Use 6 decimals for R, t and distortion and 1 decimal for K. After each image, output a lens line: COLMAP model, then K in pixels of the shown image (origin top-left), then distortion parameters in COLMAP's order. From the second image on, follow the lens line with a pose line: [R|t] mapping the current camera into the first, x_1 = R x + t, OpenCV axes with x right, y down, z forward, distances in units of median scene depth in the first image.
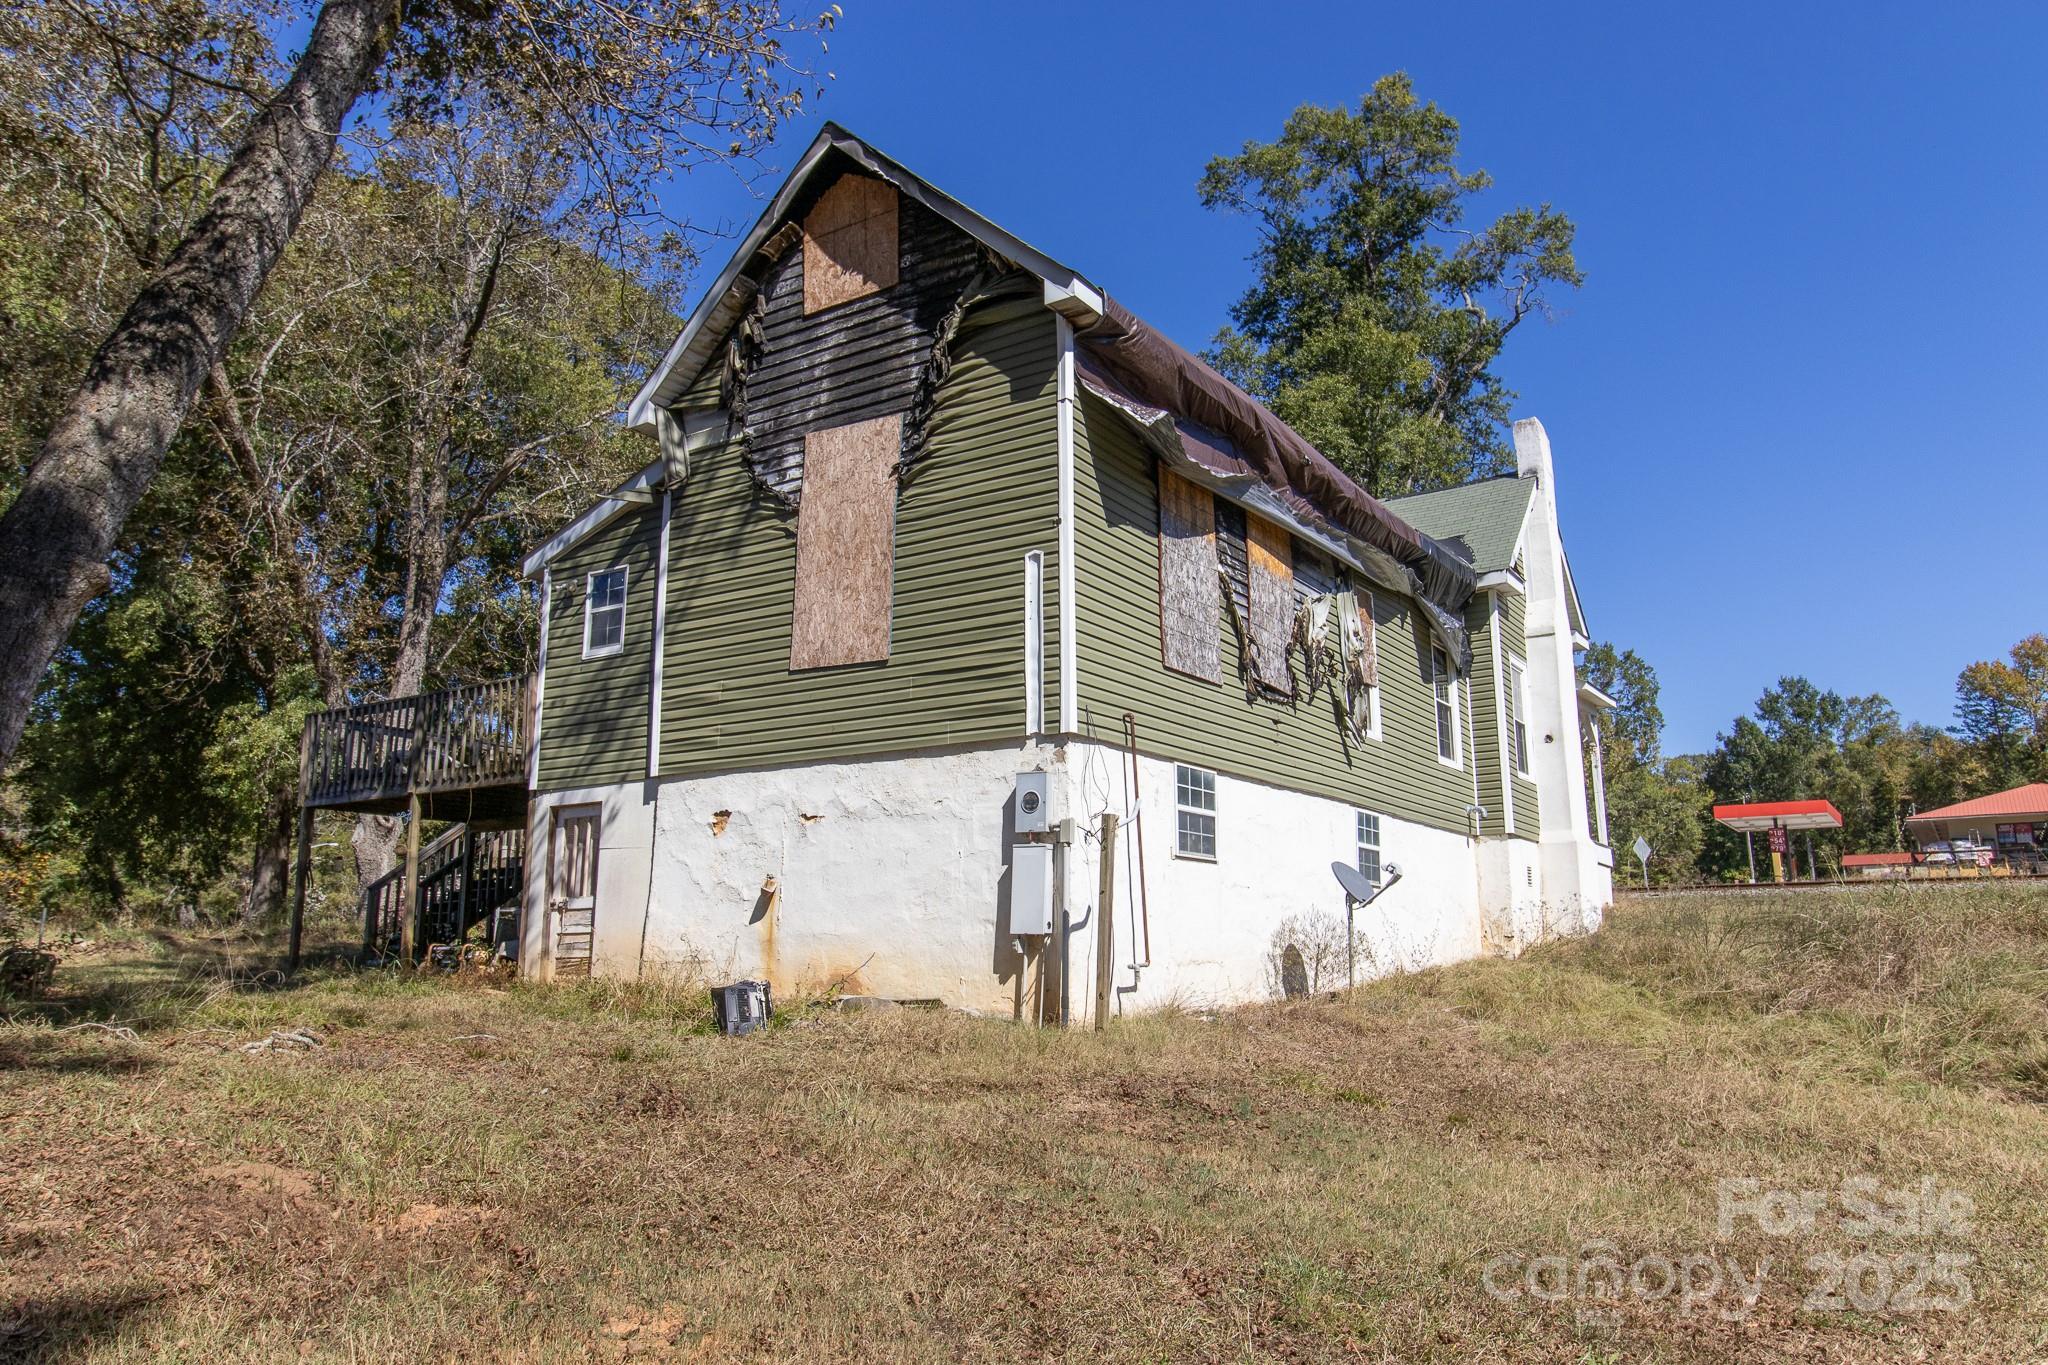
lens RADIAL K [[1418.8, 0, 1024.0], [0, 1418.8, 682.5], [0, 0, 1]] dist [0.007112, -0.001295]
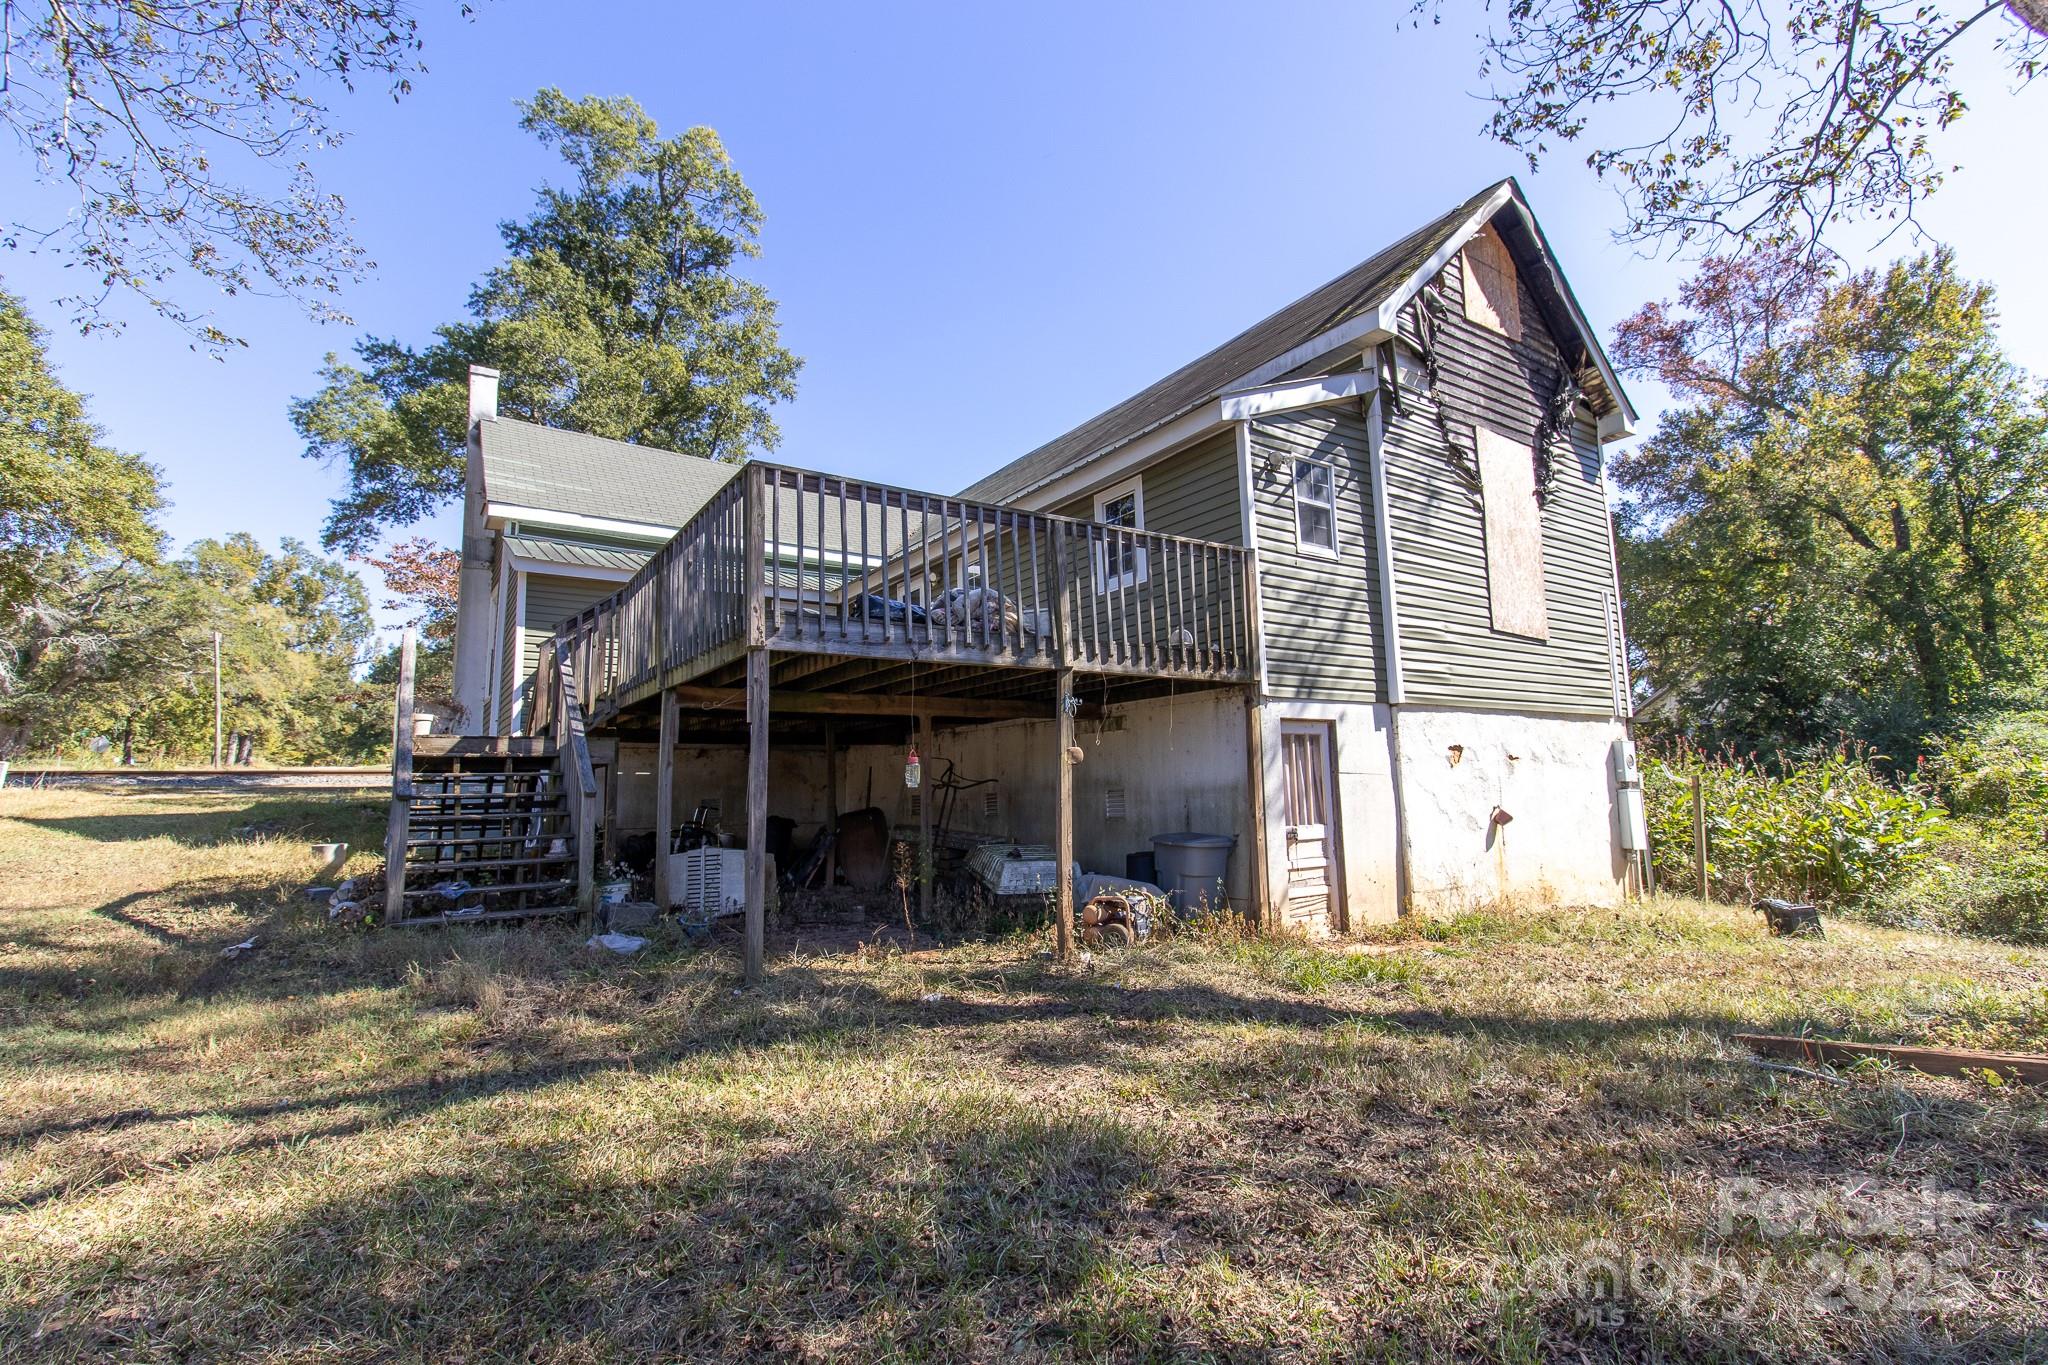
lens RADIAL K [[948.4, 0, 1024.0], [0, 948.4, 682.5], [0, 0, 1]] dist [-0.000810, -0.000205]
pose [[0.395791, 0.102545, 0.912598, -0.997571], [-0.162070, 0.985948, -0.040498, 0.125192], [-0.903927, -0.131876, 0.406848, 1.006034]]
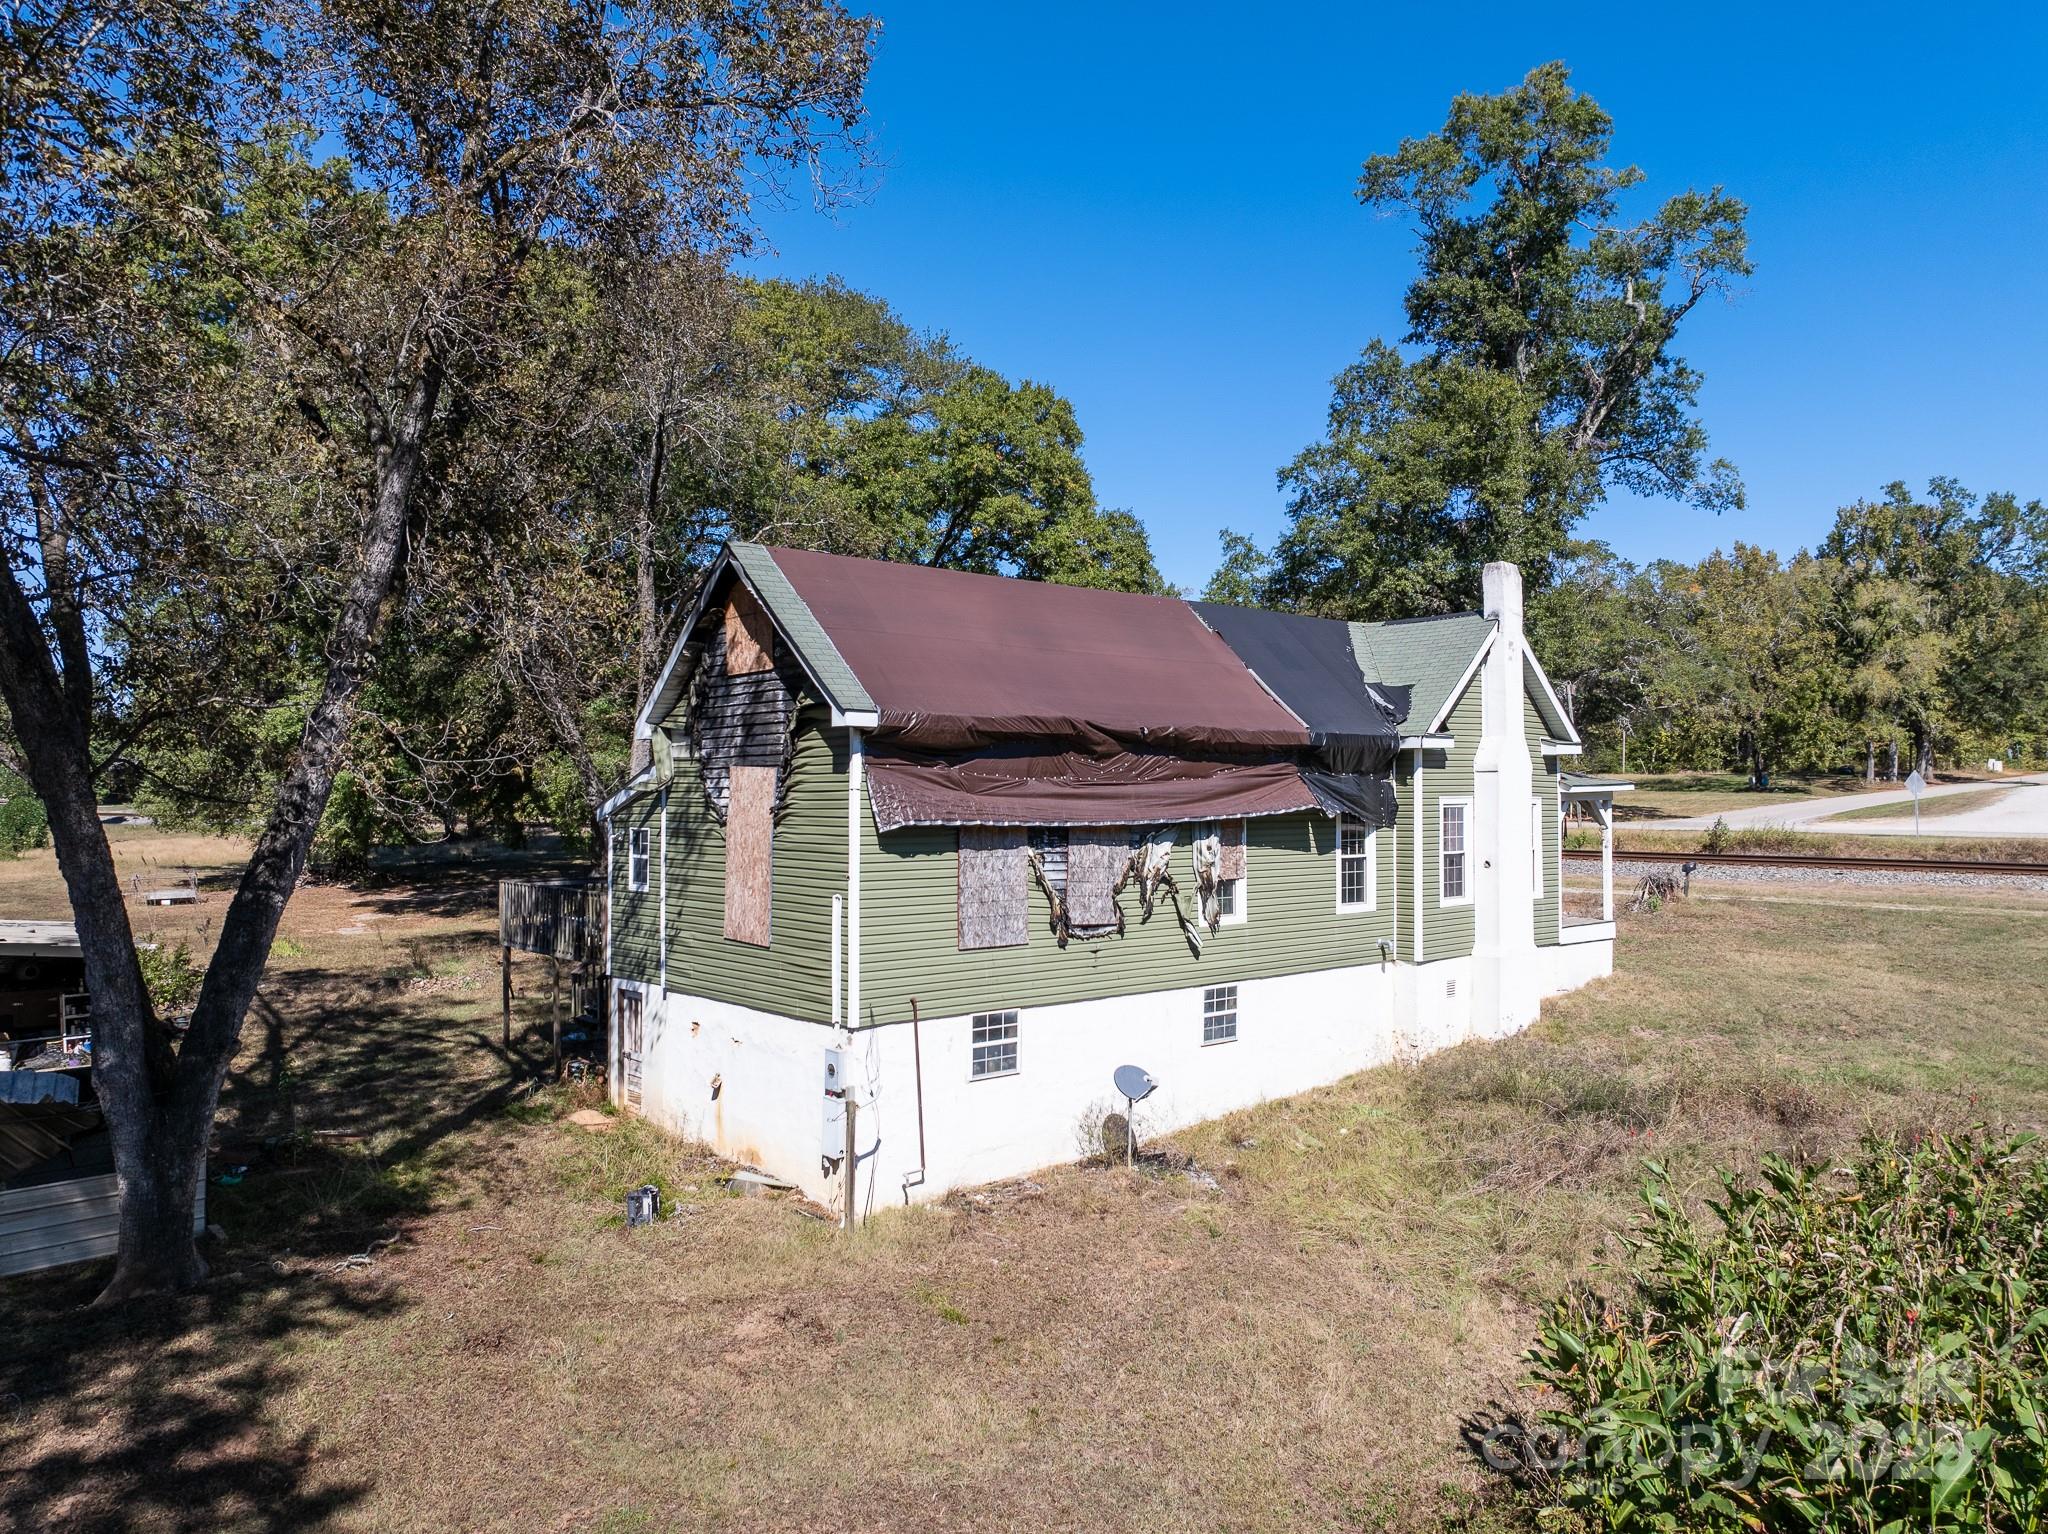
lens RADIAL K [[1430.6, 0, 1024.0], [0, 1430.6, 767.0], [0, 0, 1]] dist [-0.033073, 0.001219]
pose [[0.963954, -0.000240, -0.266069, 0.505289], [0.047903, 0.983815, 0.172664, -0.404458], [0.261721, -0.179185, 0.948364, -0.271808]]
